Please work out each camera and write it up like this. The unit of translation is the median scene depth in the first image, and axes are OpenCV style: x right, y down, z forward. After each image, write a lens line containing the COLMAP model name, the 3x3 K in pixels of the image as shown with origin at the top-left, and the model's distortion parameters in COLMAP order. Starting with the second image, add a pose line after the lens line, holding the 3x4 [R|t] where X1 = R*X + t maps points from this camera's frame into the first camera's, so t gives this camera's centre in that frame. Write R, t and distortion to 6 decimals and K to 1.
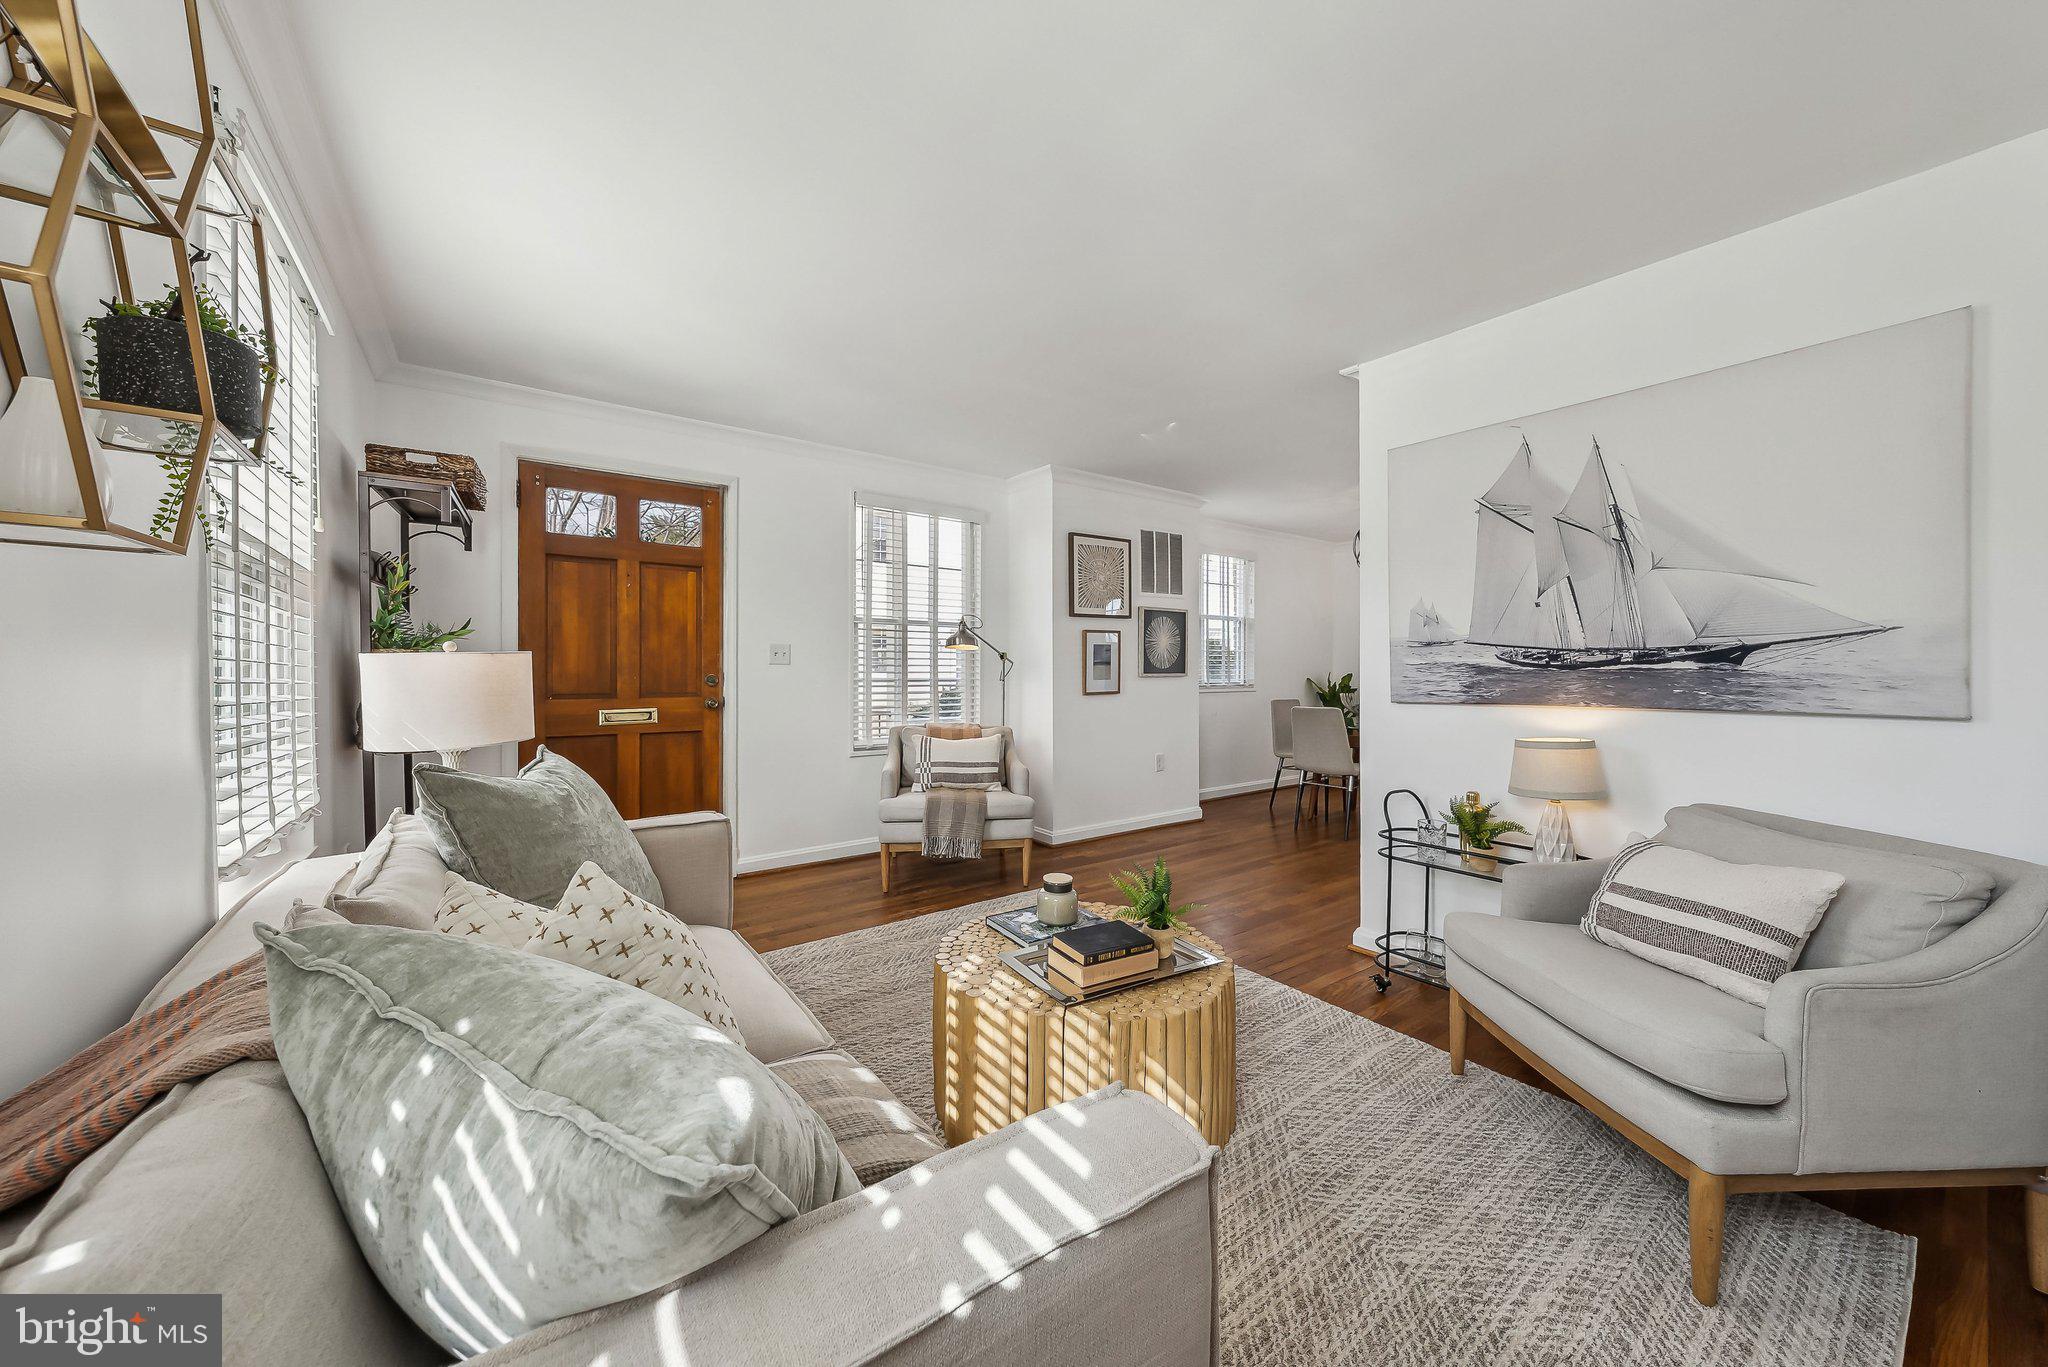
lens RADIAL K [[717.2, 0, 1016.1], [0, 717.2, 676.7], [0, 0, 1]] dist [0.000141, 0.000004]
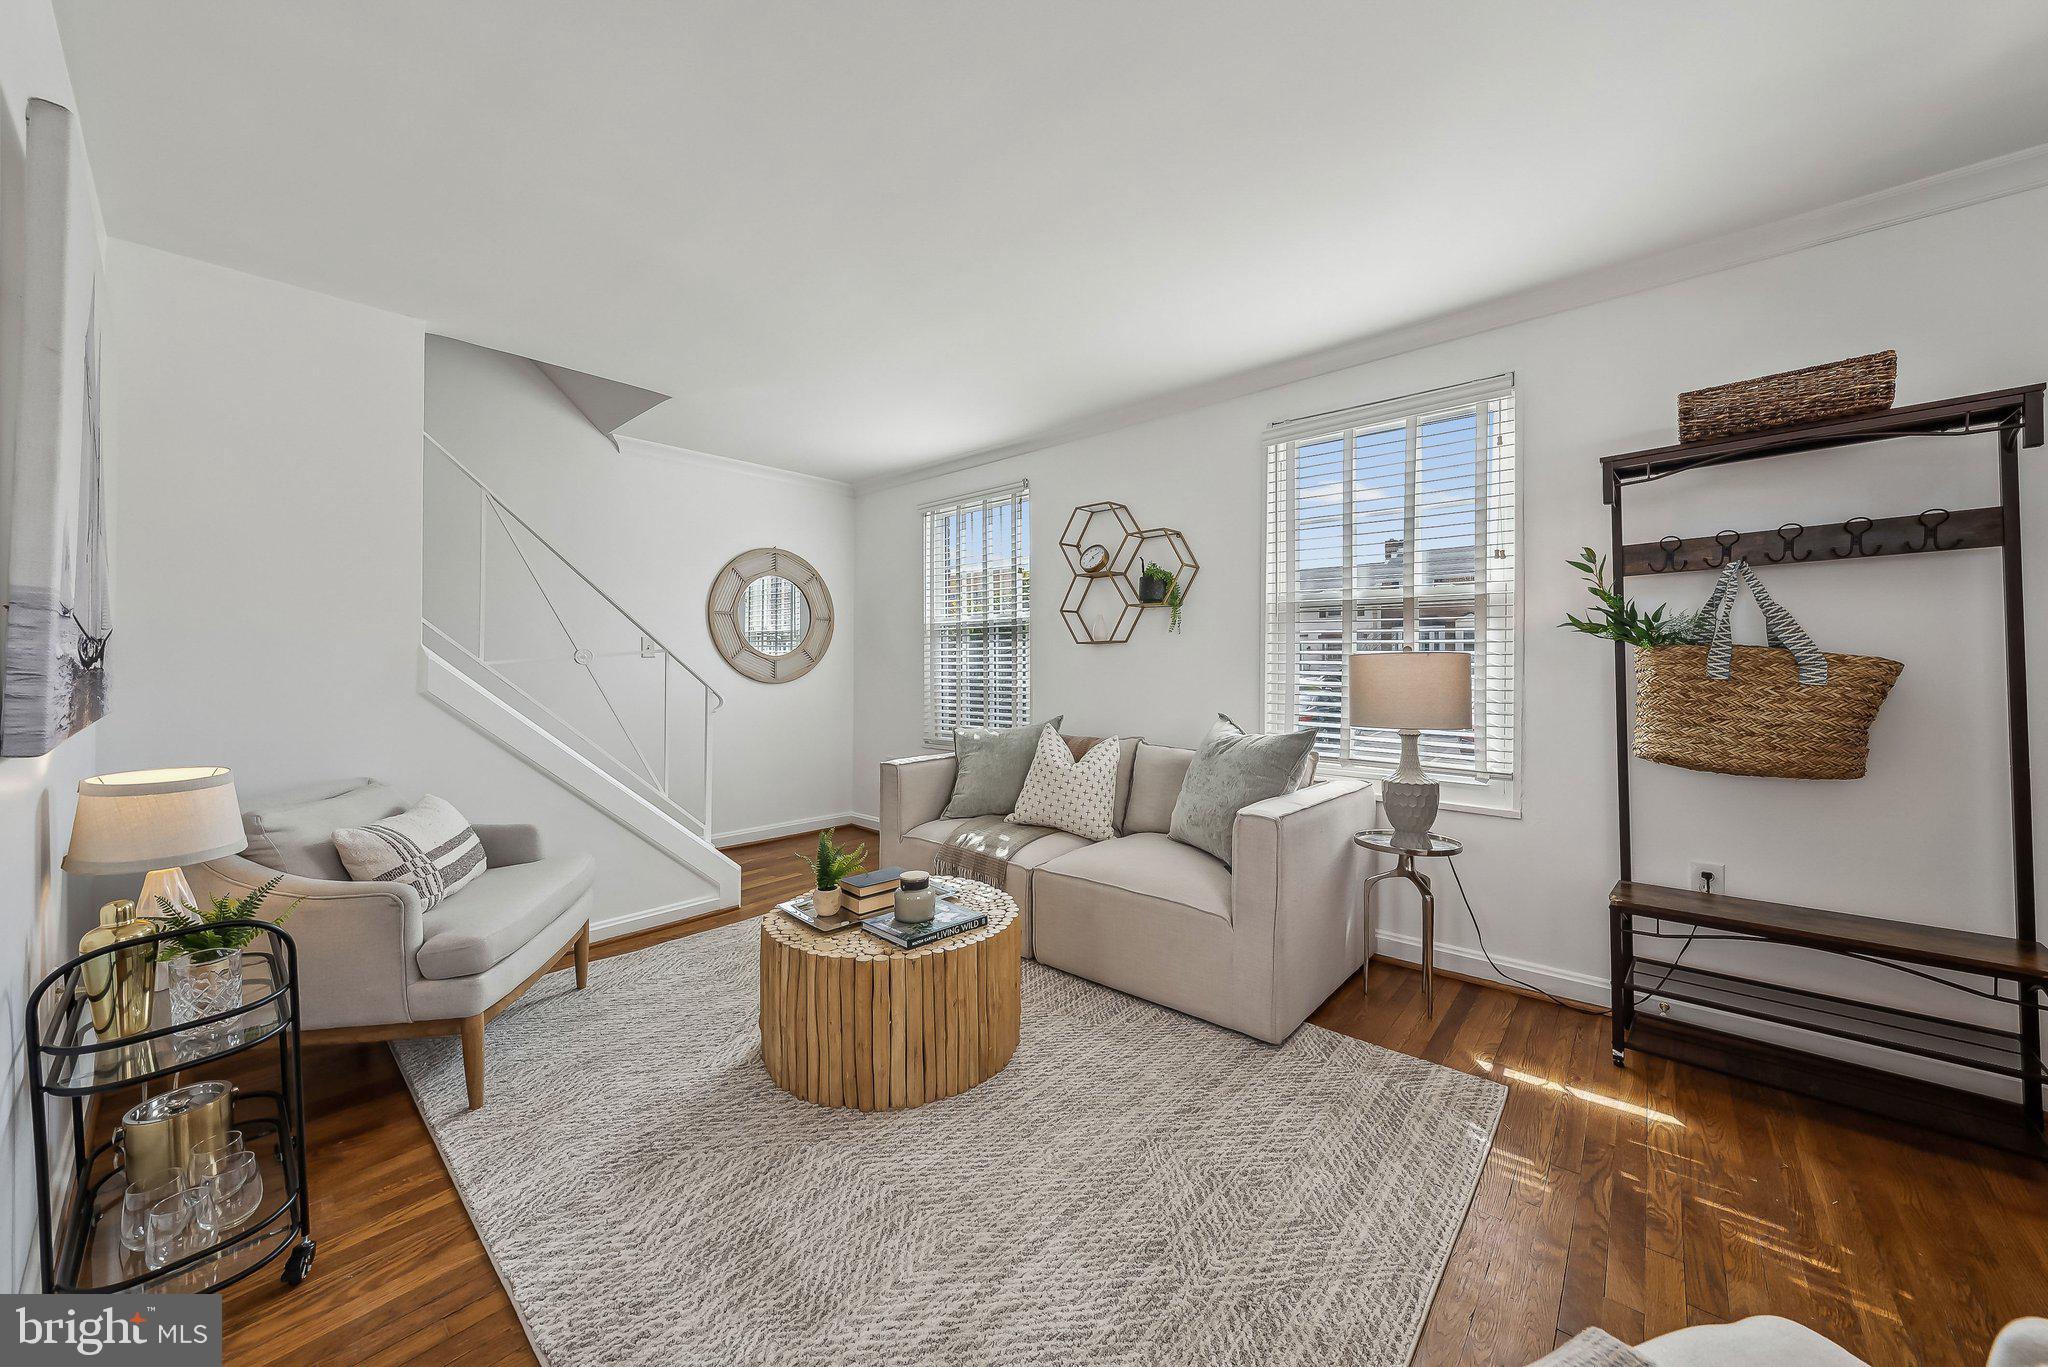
lens RADIAL K [[723.4, 0, 1020.4], [0, 723.4, 666.6], [0, 0, 1]] dist [-0.002515, -0.000151]
pose [[-0.978449, -0.000307, -0.206486, 0.096987], [-0.002408, 0.999948, 0.009925, -0.018749], [0.206472, 0.010209, -0.978399, 1.598642]]
